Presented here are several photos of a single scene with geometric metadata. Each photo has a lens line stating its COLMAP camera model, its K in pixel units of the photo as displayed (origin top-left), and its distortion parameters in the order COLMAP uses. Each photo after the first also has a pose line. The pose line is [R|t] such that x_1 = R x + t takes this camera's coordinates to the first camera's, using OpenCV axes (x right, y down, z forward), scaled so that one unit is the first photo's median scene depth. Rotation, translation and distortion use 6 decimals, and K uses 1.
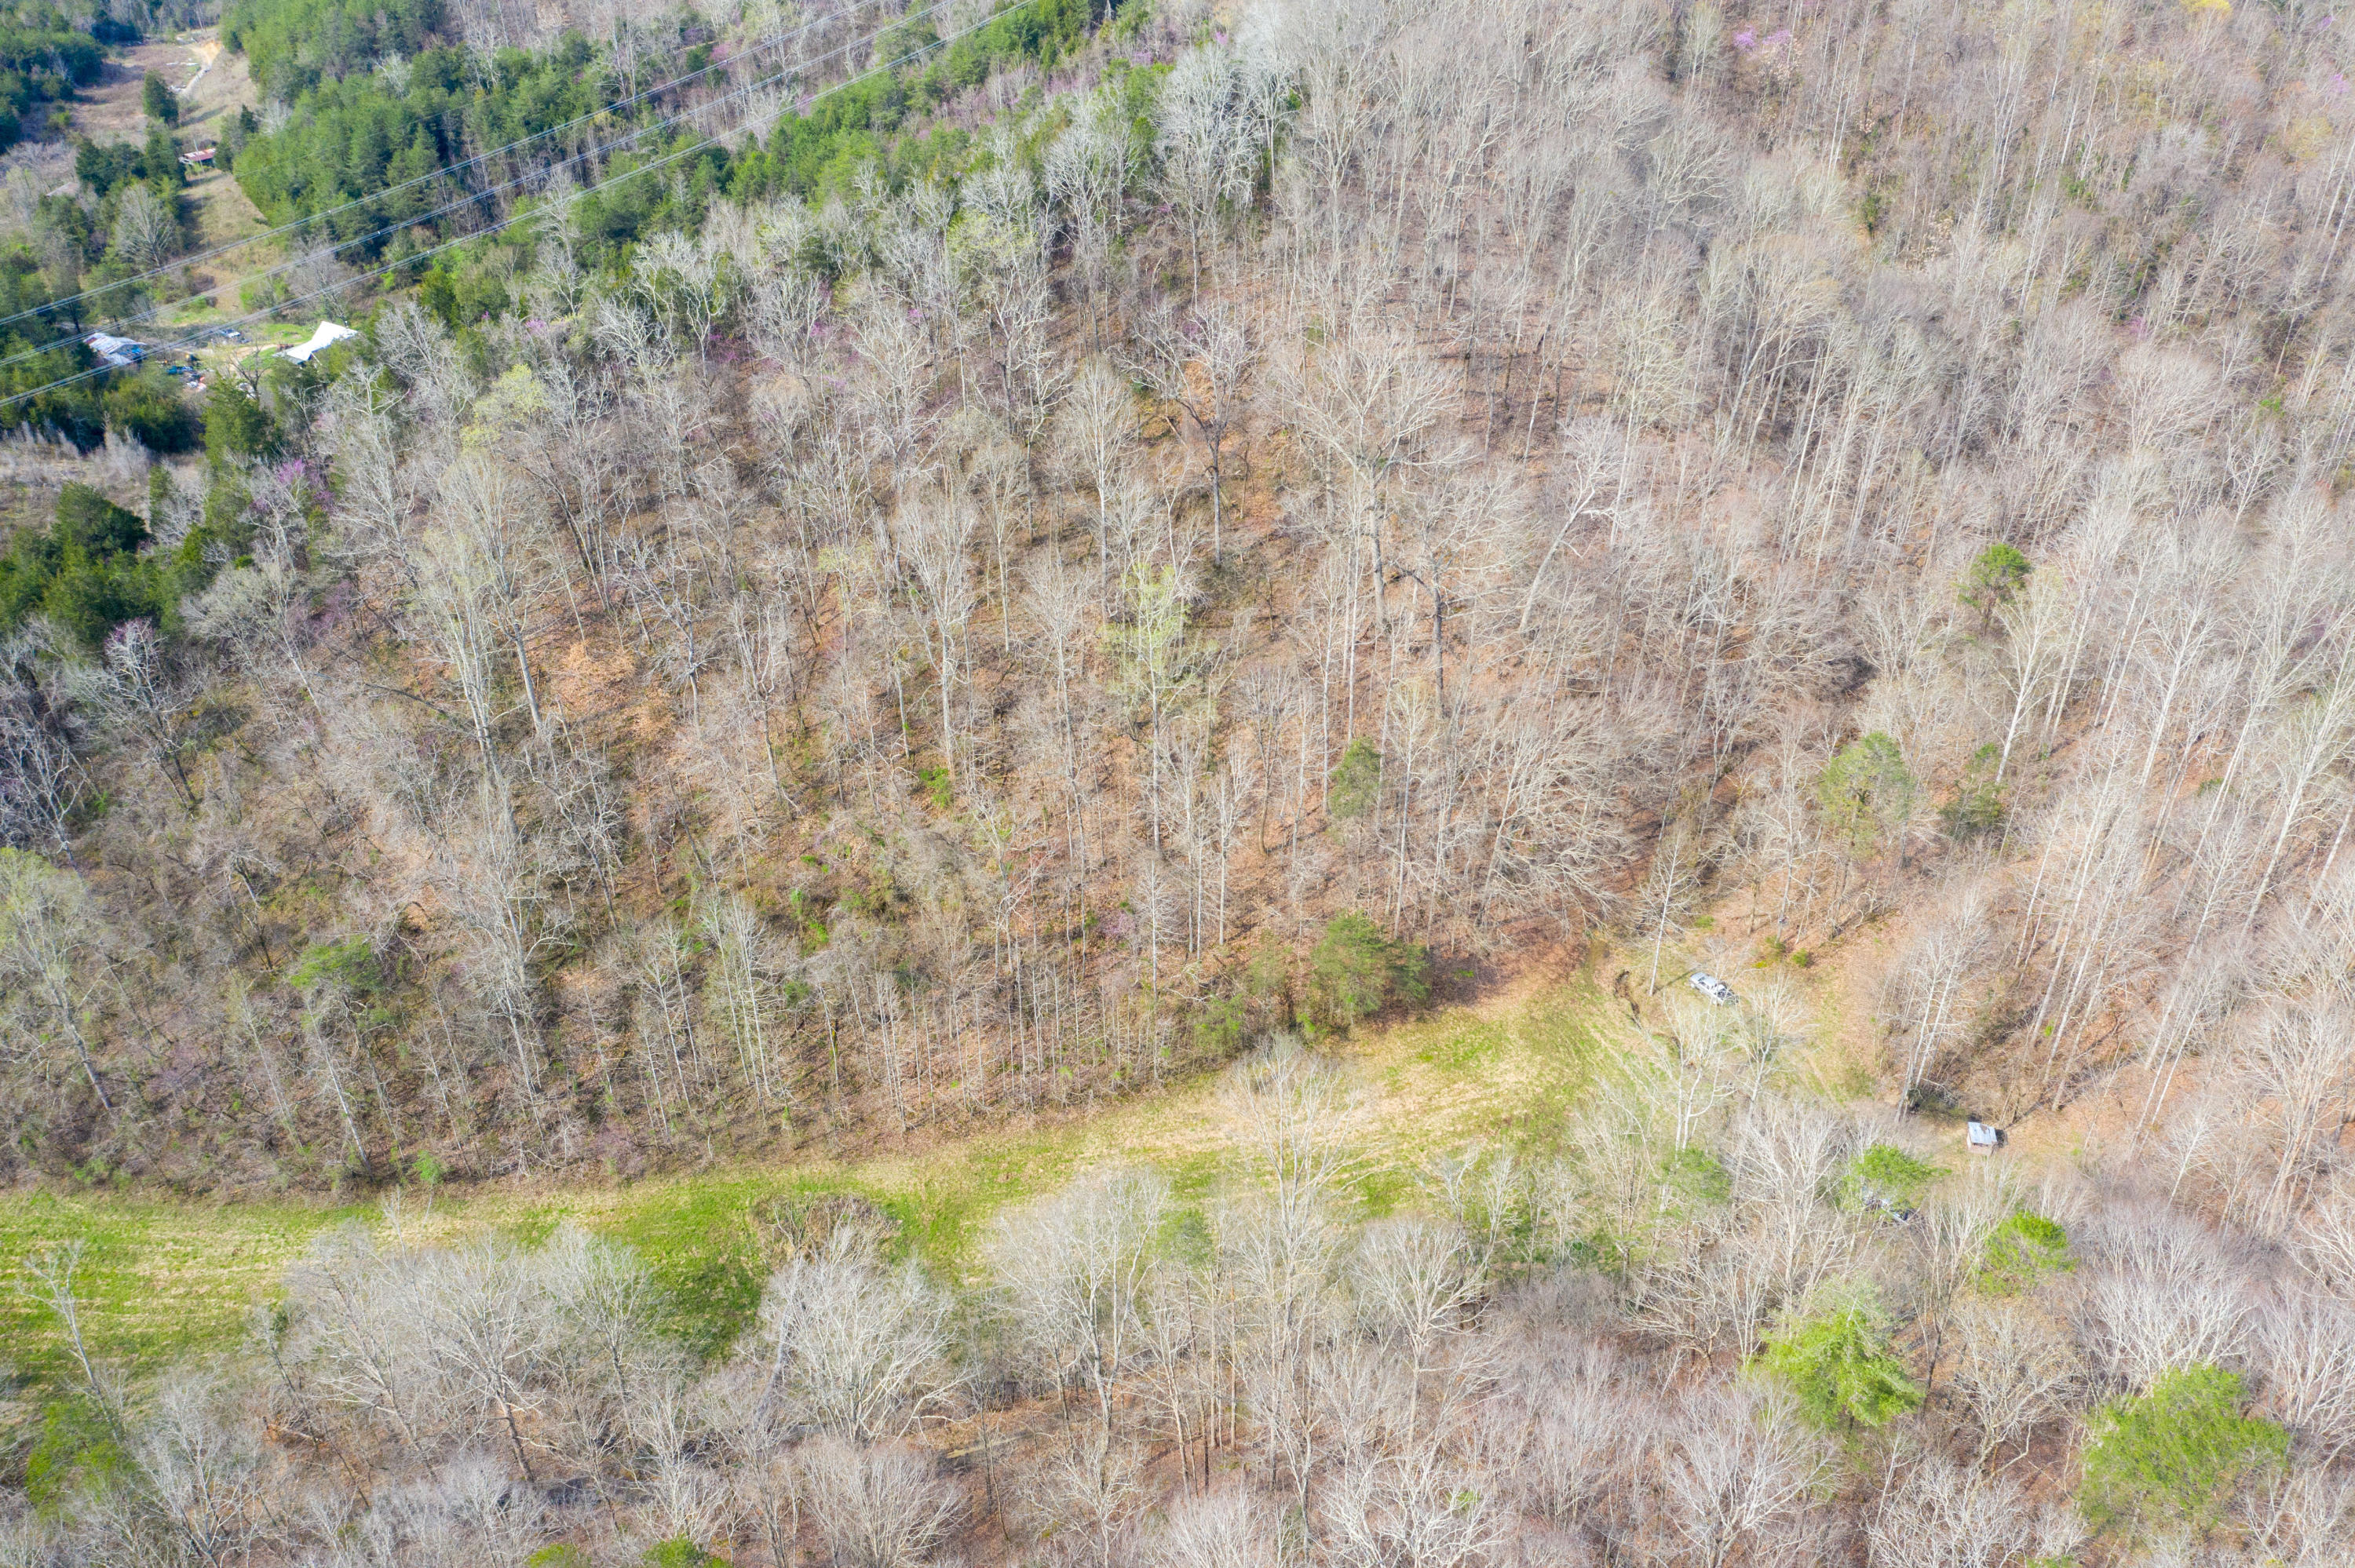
lens RADIAL K [[1866.2, 0, 1197.2], [0, 1866.2, 781.2], [0, 0, 1]] dist [-0.006609, 0.010785]
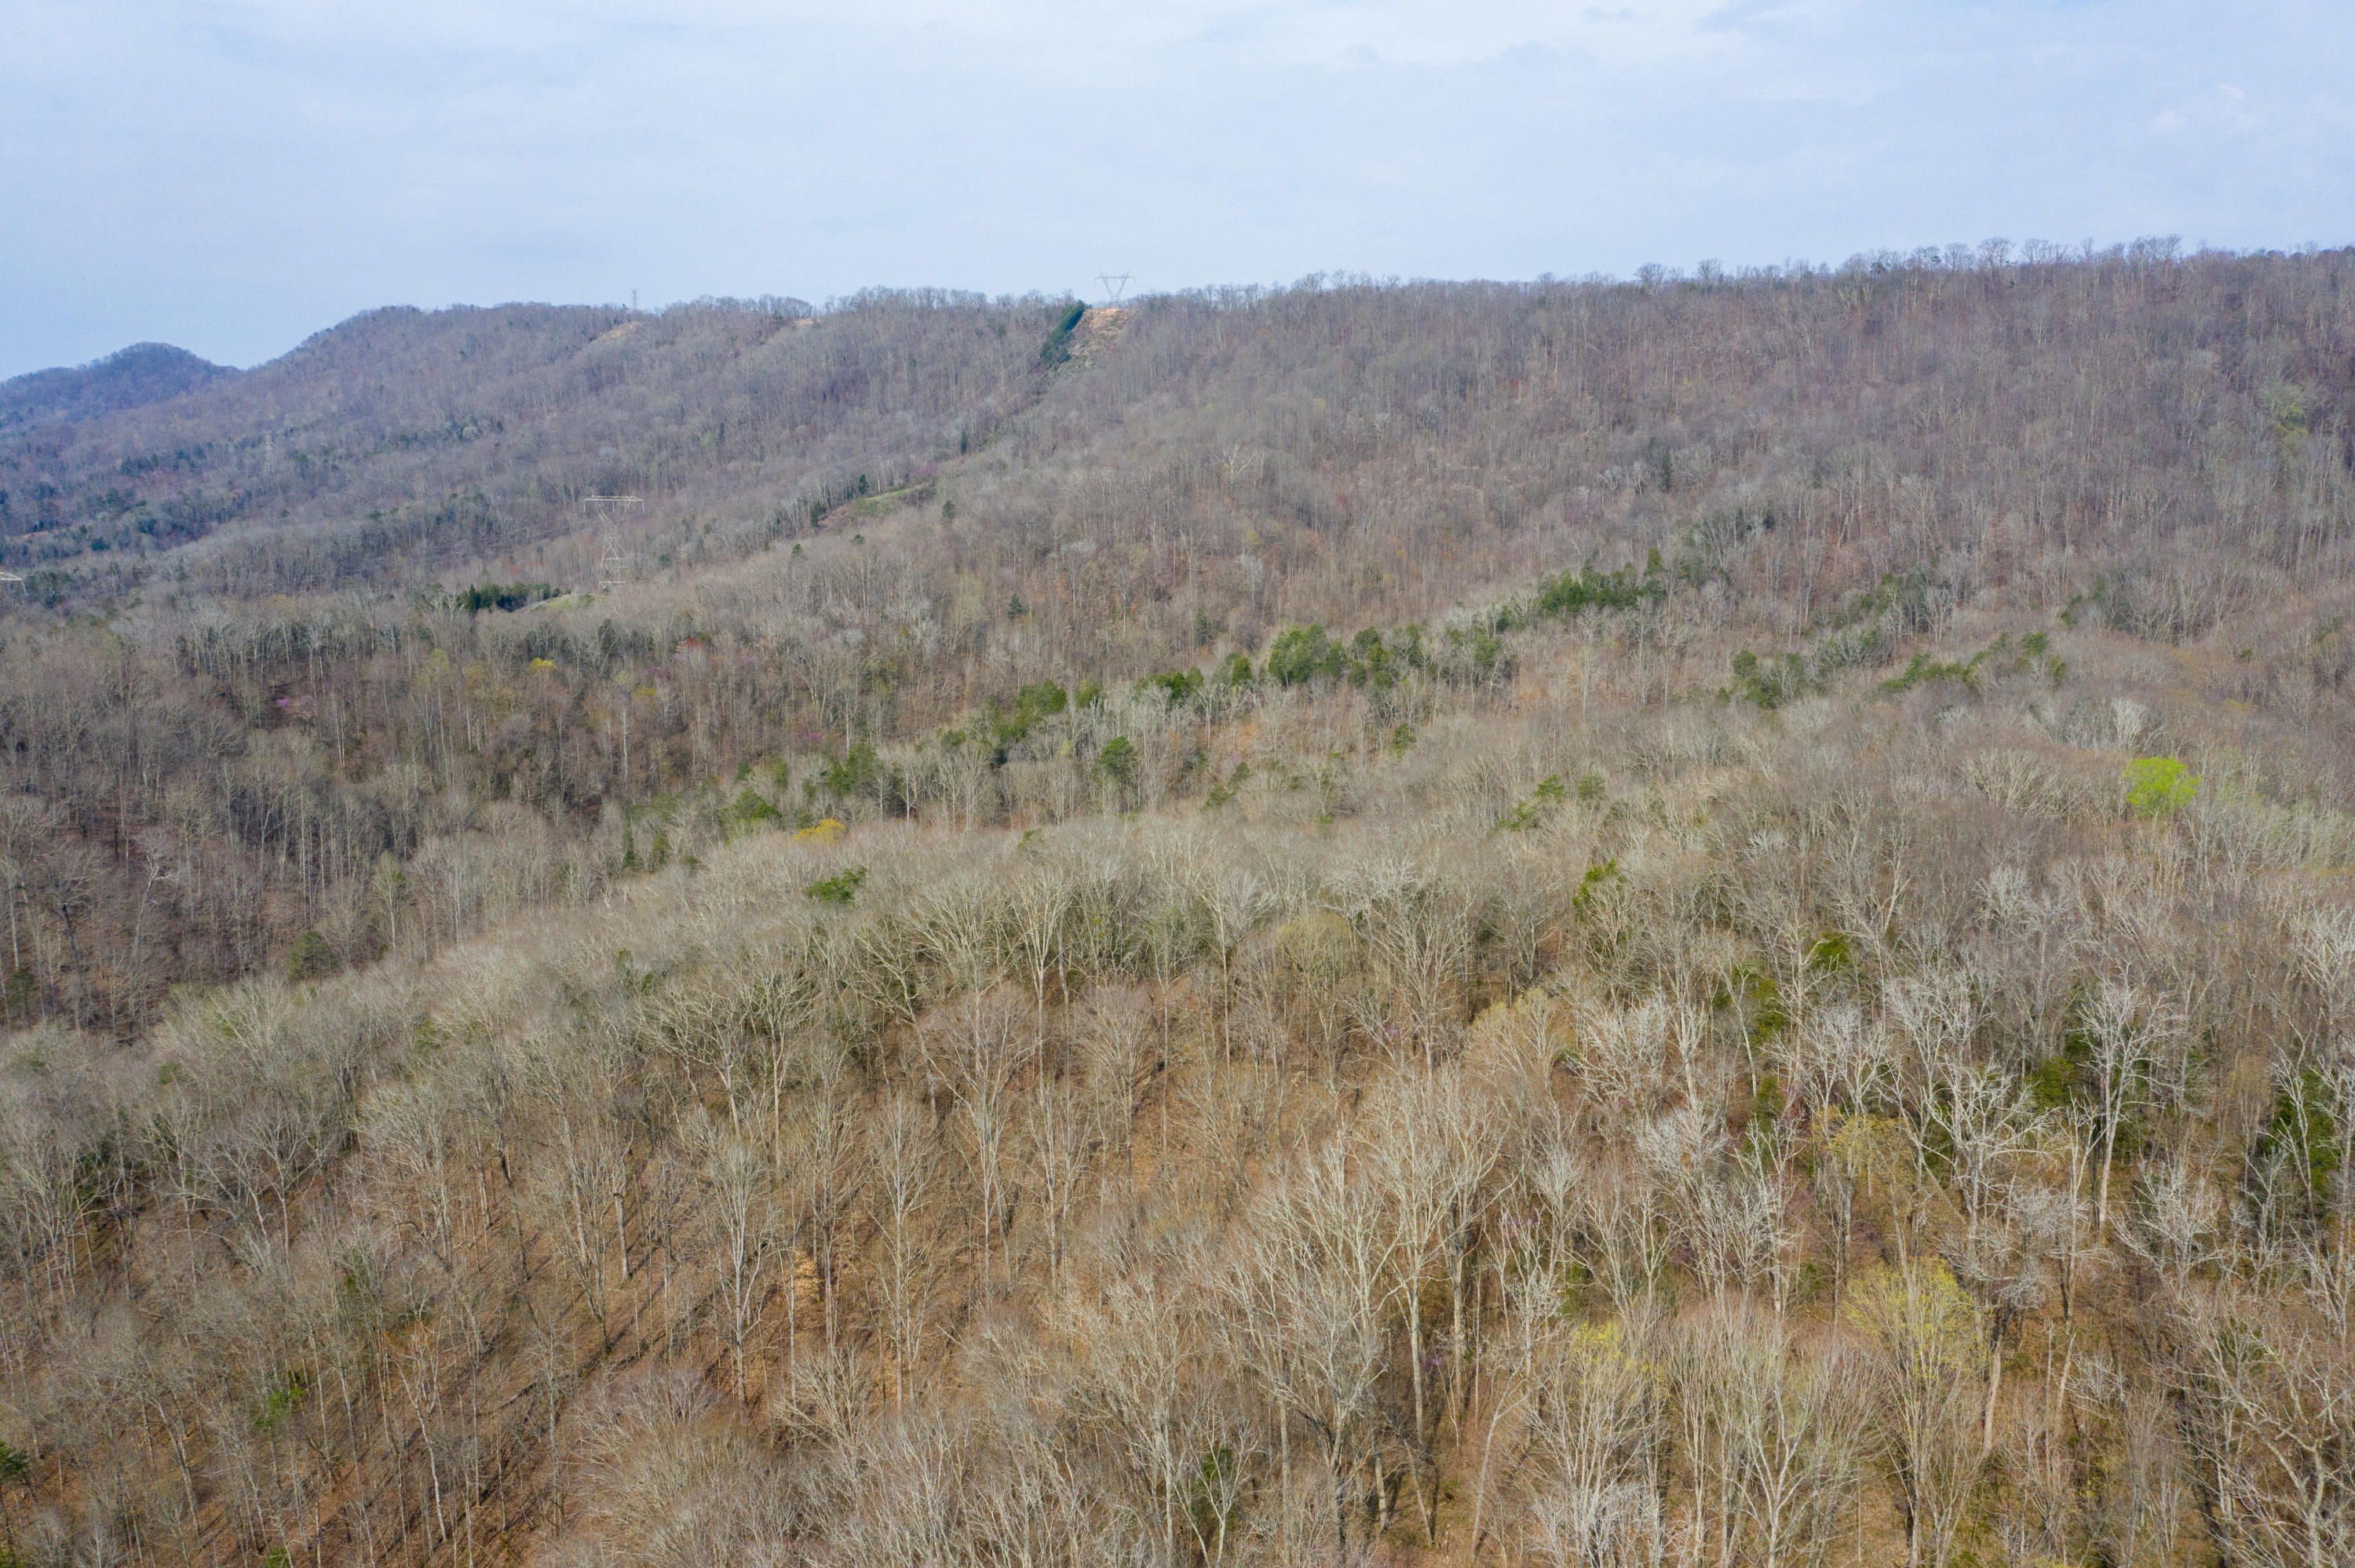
lens RADIAL K [[1866.2, 0, 1186.2], [0, 1866.2, 781.1], [0, 0, 1]] dist [-0.006609, 0.010785]
pose [[0.818103, -0.089564, 0.568054, -0.002469], [0.312646, 0.898332, -0.308630, 0.529450], [-0.482659, 0.430092, 0.762930, -0.780165]]
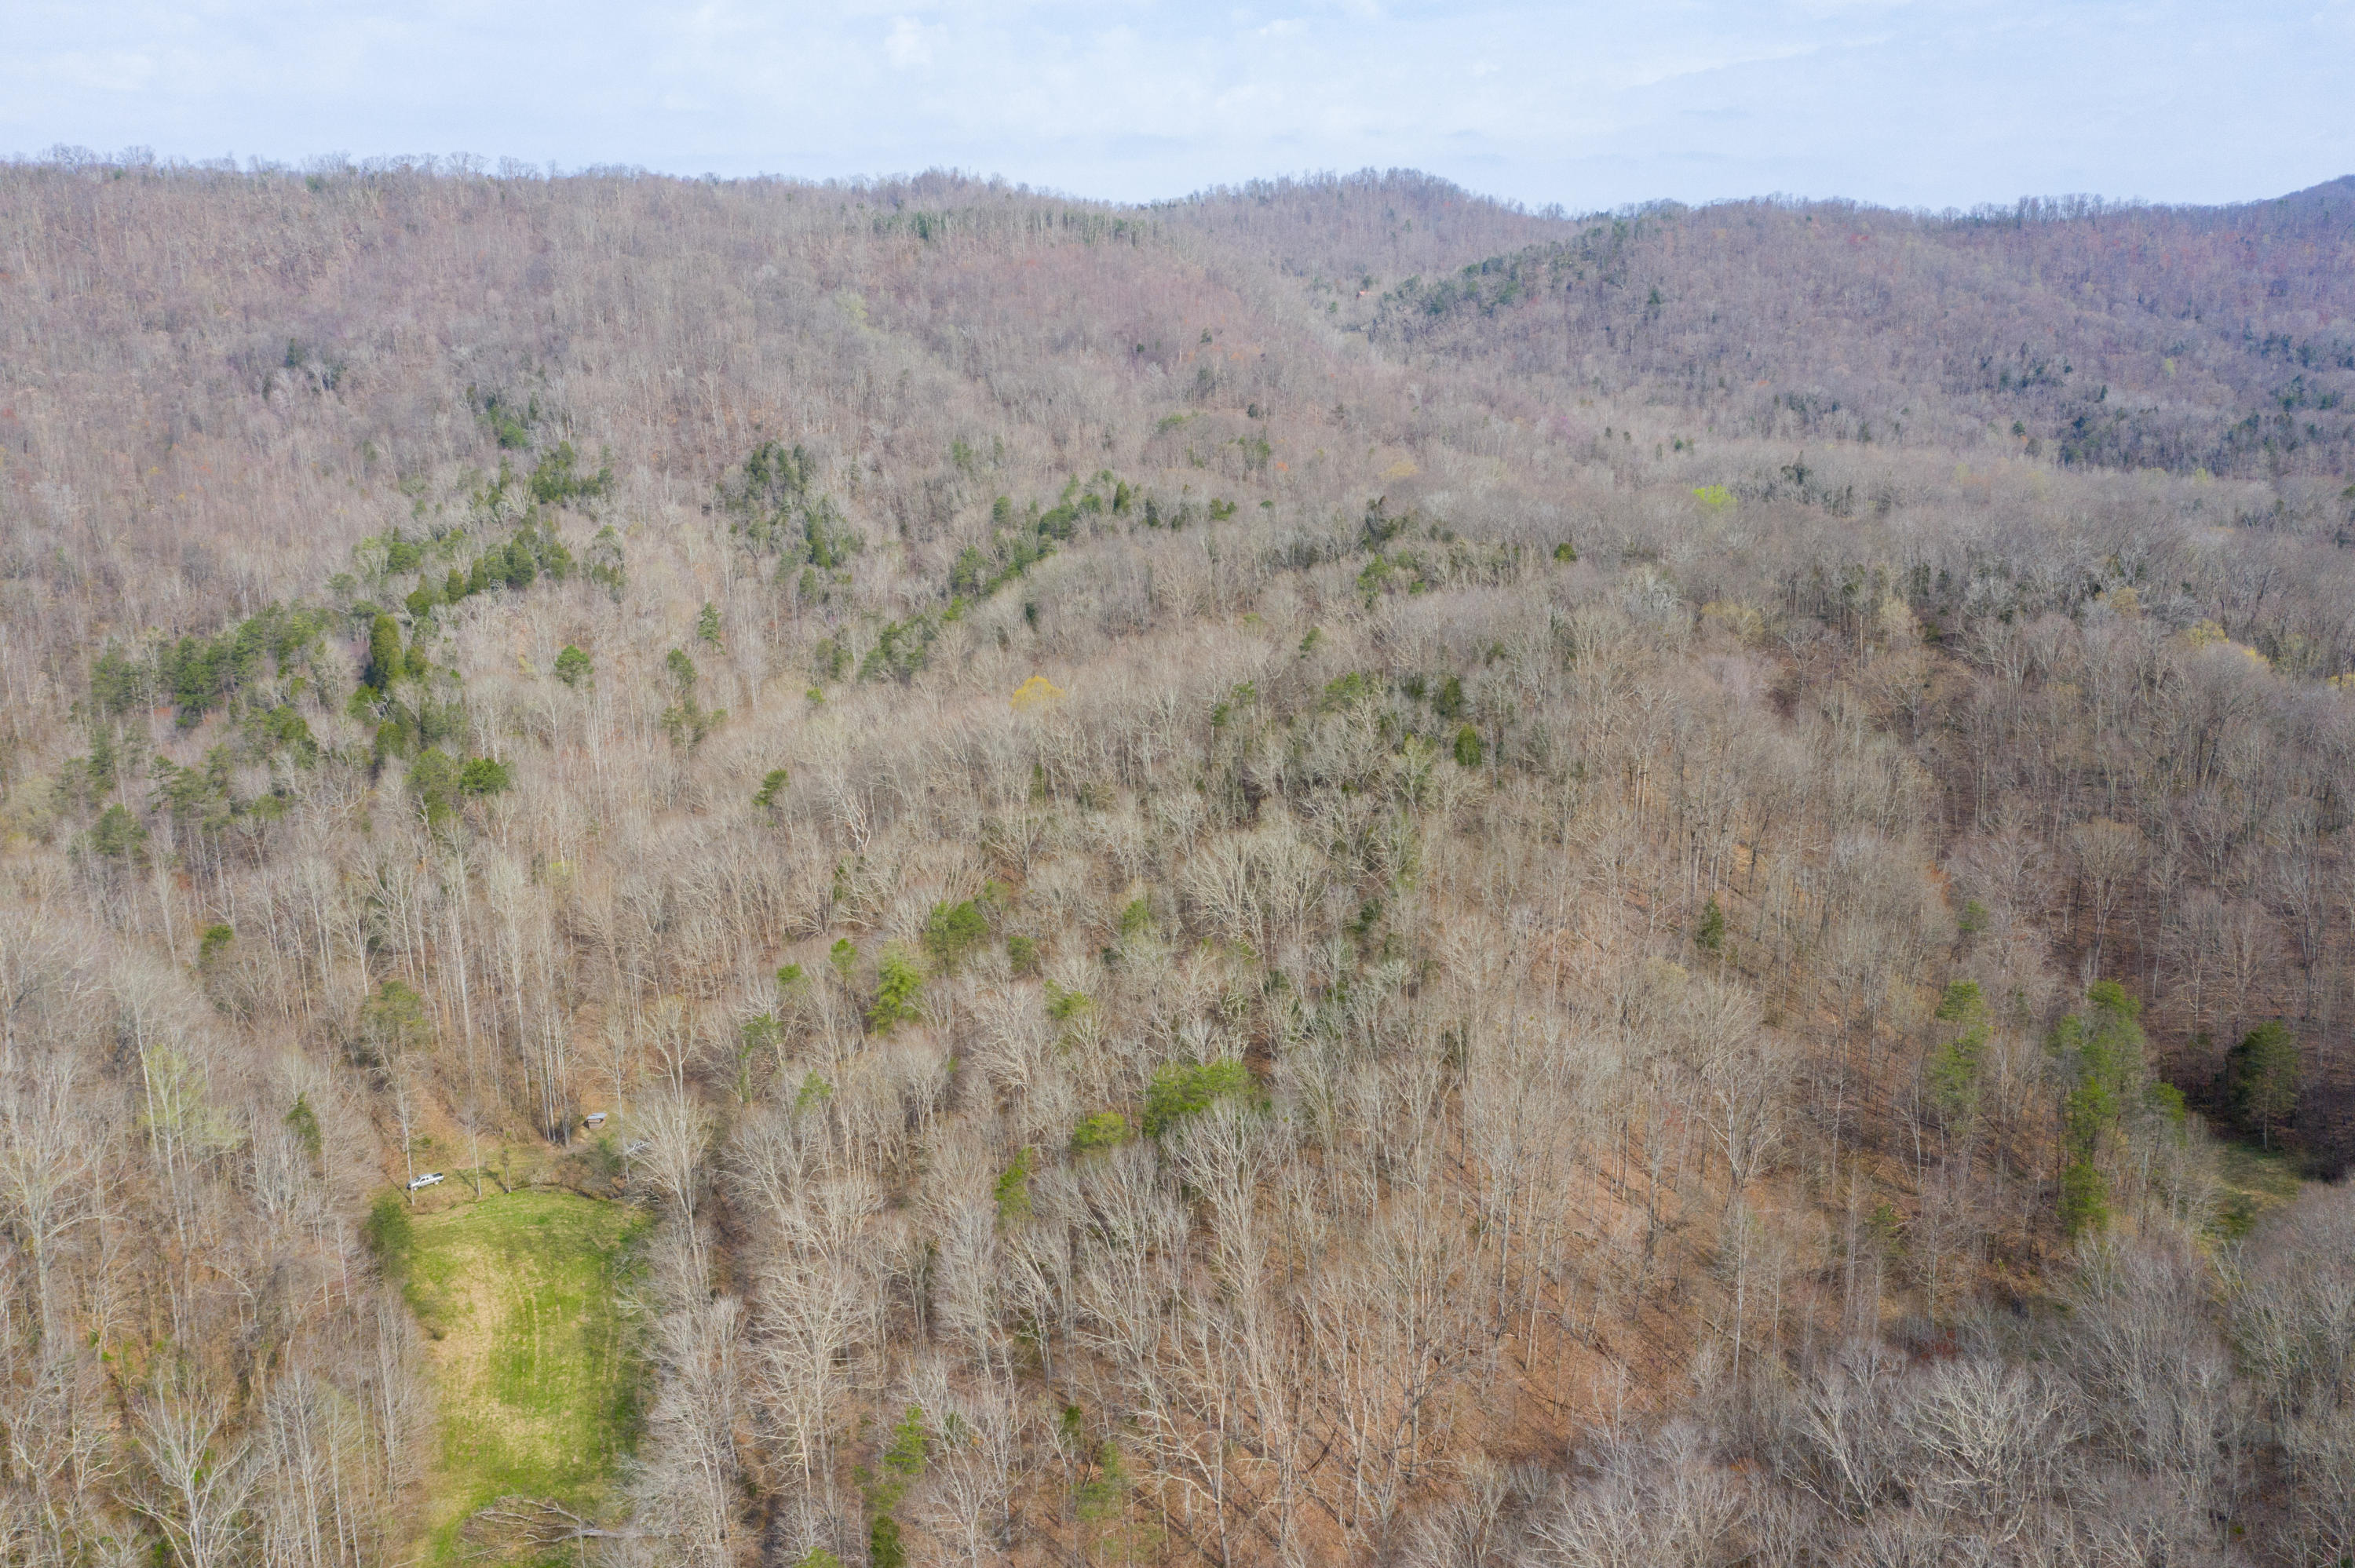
lens RADIAL K [[1866.2, 0, 1183.7], [0, 1866.2, 786.8], [0, 0, 1]] dist [-0.006609, 0.010785]
pose [[-0.122909, -0.215993, 0.968628, -0.828652], [0.564846, 0.787291, 0.247230, -0.112589], [-0.815992, 0.577512, 0.025238, 0.215150]]
